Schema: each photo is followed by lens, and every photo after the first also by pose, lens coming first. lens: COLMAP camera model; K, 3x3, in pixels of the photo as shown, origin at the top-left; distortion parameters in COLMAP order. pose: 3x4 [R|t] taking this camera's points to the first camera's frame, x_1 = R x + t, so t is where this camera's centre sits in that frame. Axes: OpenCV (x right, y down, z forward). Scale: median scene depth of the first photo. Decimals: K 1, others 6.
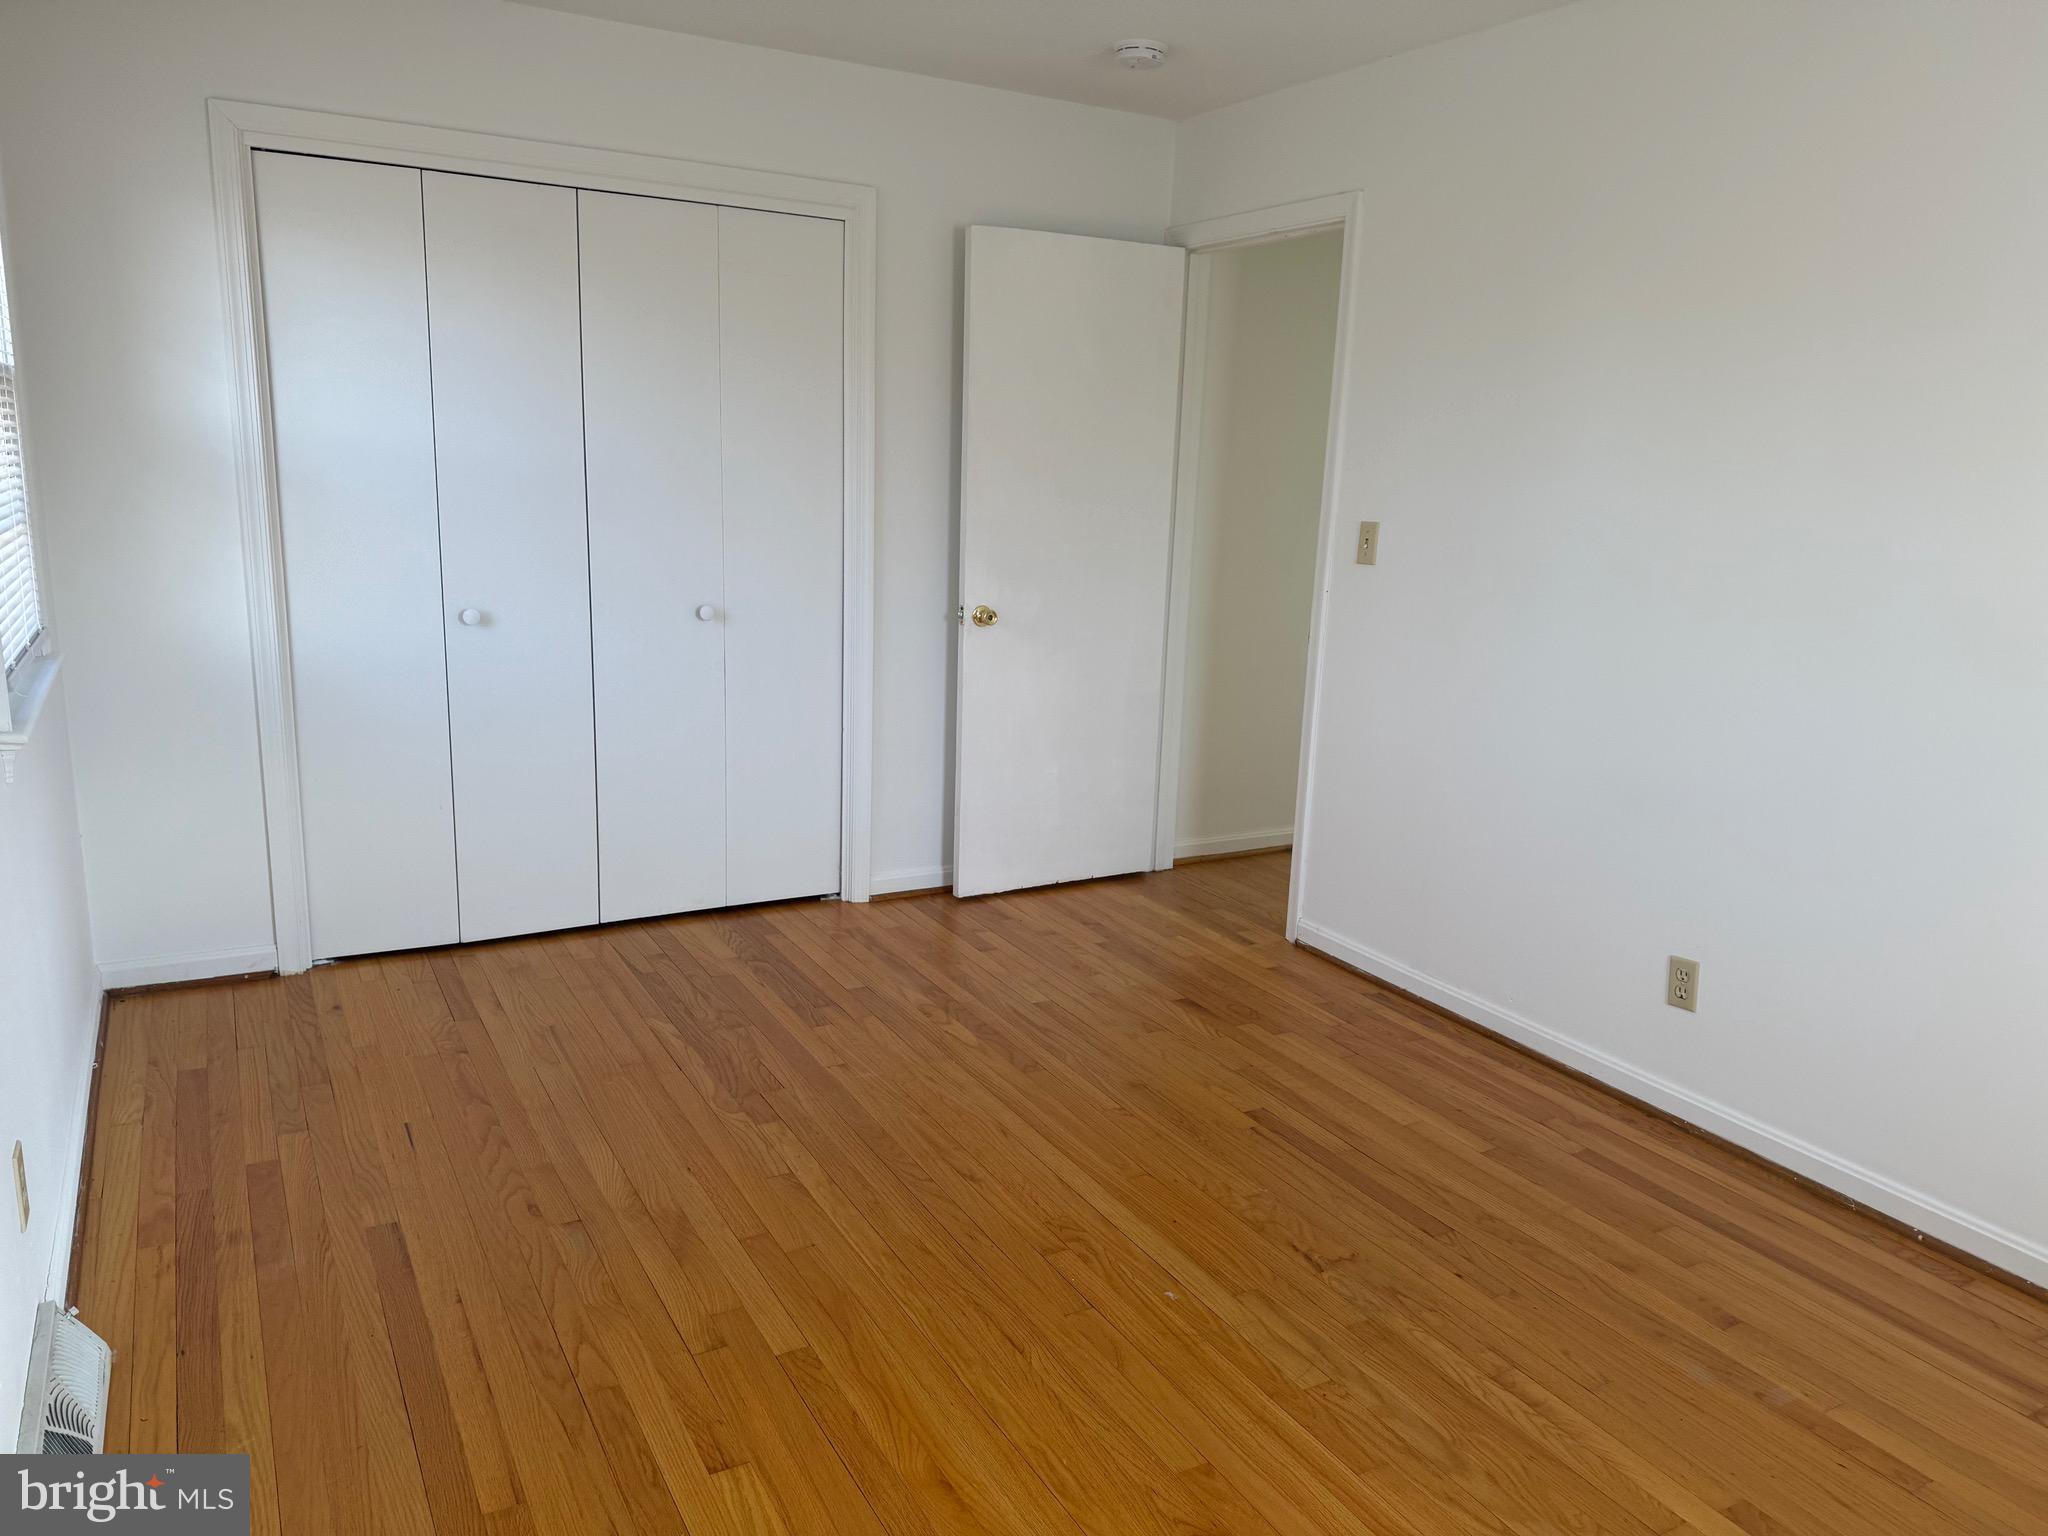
lens RADIAL K [[1437.2, 0, 1024.0], [0, 1437.2, 768.0], [0, 0, 1]] dist [0.126402, -0.191786]
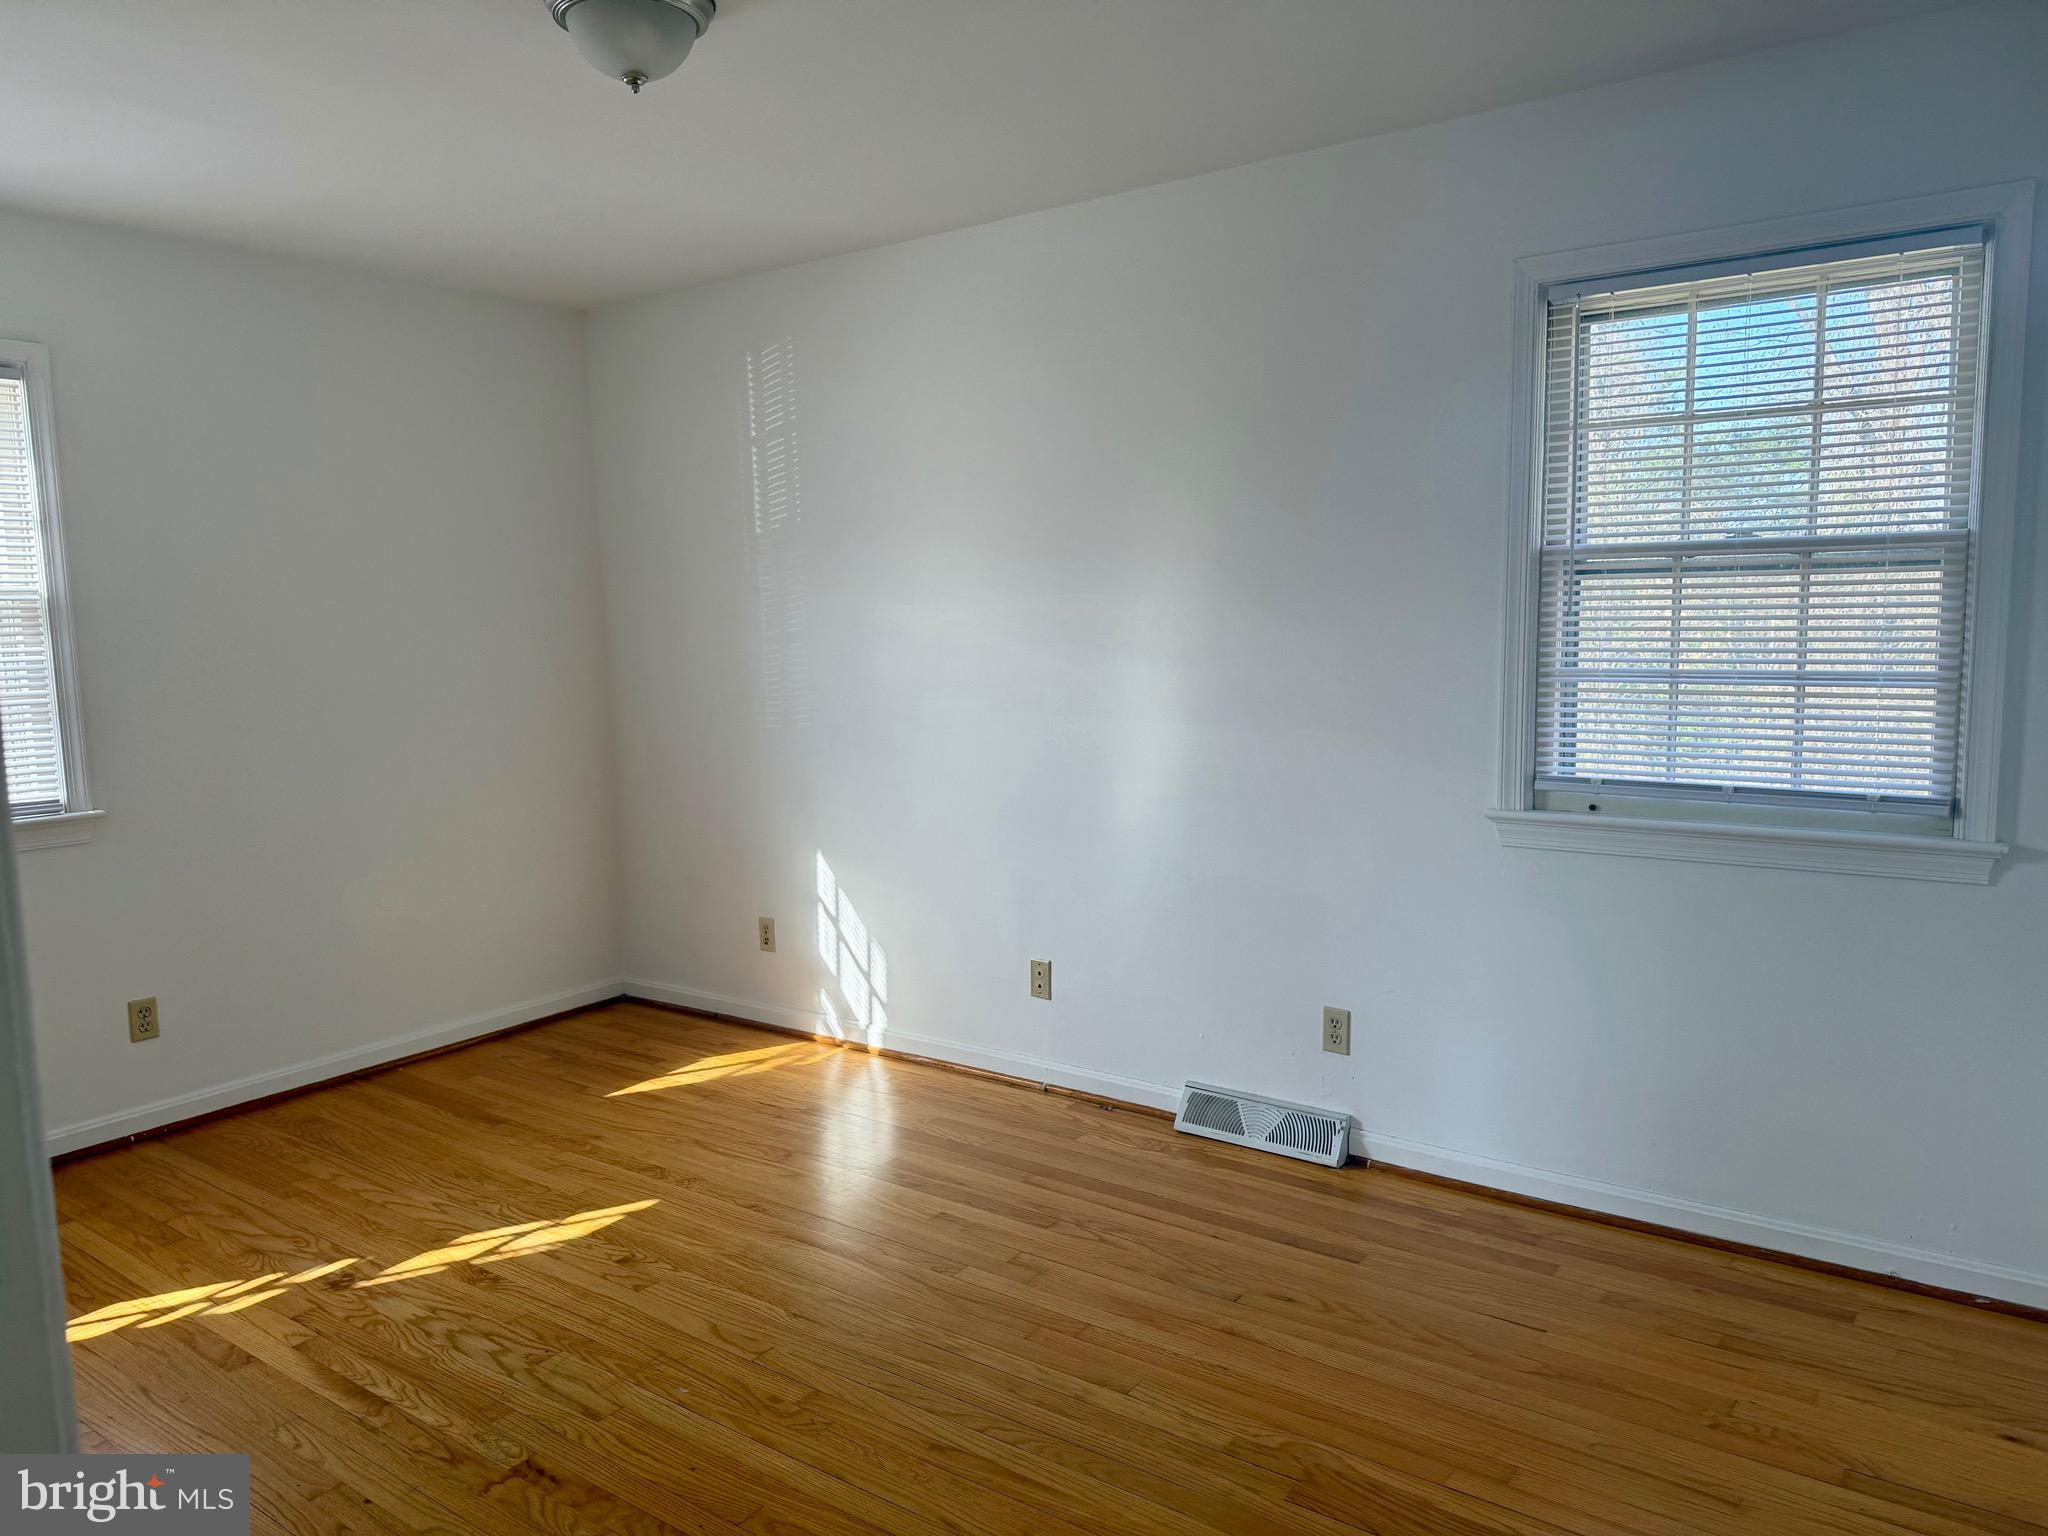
lens RADIAL K [[1437.2, 0, 1024.0], [0, 1437.2, 768.0], [0, 0, 1]] dist [0.126402, -0.191786]
pose [[-0.913496, 0.033492, -0.405467, 0.291038], [-0.094528, 0.951861, 0.291590, -0.403240], [0.395714, 0.304694, -0.866356, 1.881611]]
